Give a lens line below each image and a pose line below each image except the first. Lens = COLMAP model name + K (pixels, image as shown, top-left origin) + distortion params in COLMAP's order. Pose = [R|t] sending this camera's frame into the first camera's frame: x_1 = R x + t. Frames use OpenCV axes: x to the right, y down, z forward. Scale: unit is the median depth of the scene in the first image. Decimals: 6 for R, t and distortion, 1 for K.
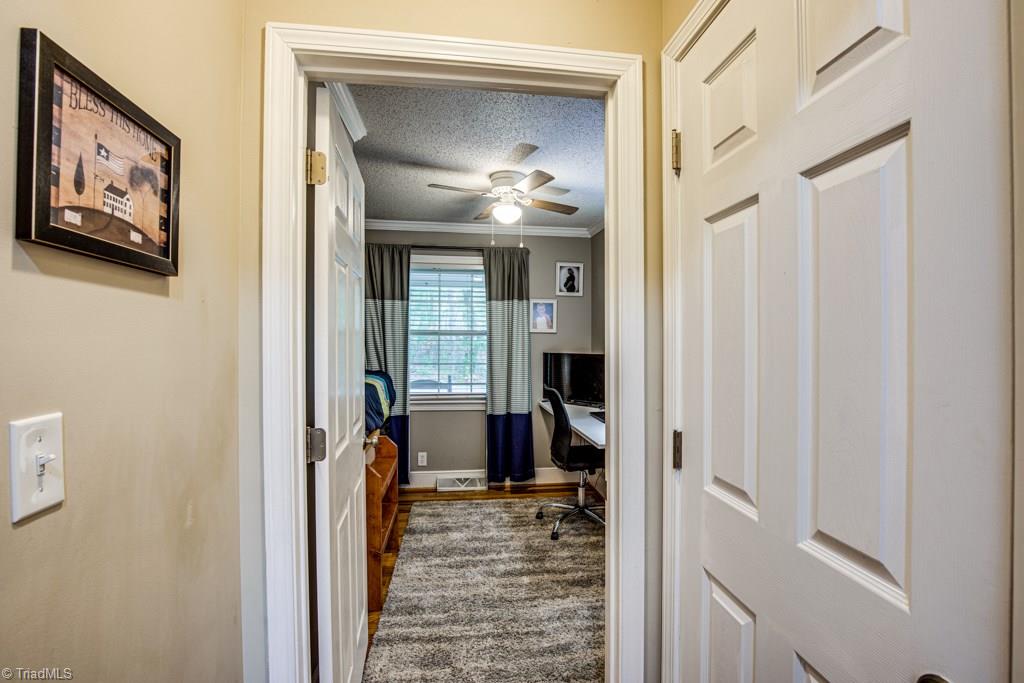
lens RADIAL K [[468.9, 0, 521.3], [0, 468.9, 342.9], [0, 0, 1]] dist [-0.039924, 0.008468]
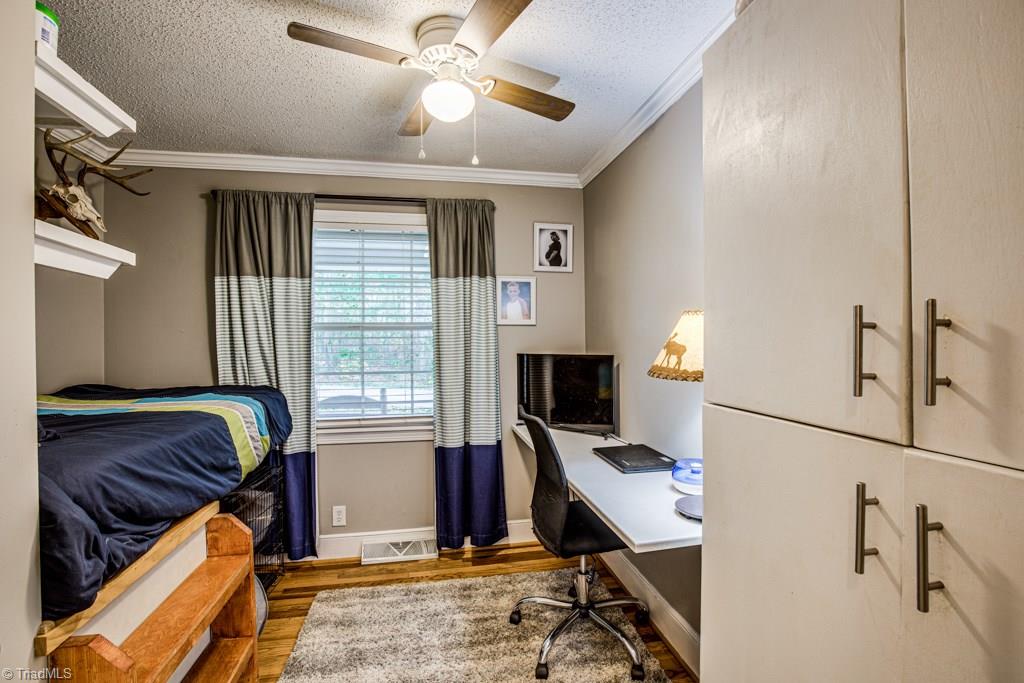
lens RADIAL K [[468.9, 0, 505.0], [0, 468.9, 344.1], [0, 0, 1]] dist [-0.039924, 0.008468]
pose [[0.999625, -0.015401, 0.022626, 0.014276], [0.015291, 0.999870, 0.005022, 0.003177], [-0.022700, -0.004674, 0.999731, 0.330221]]
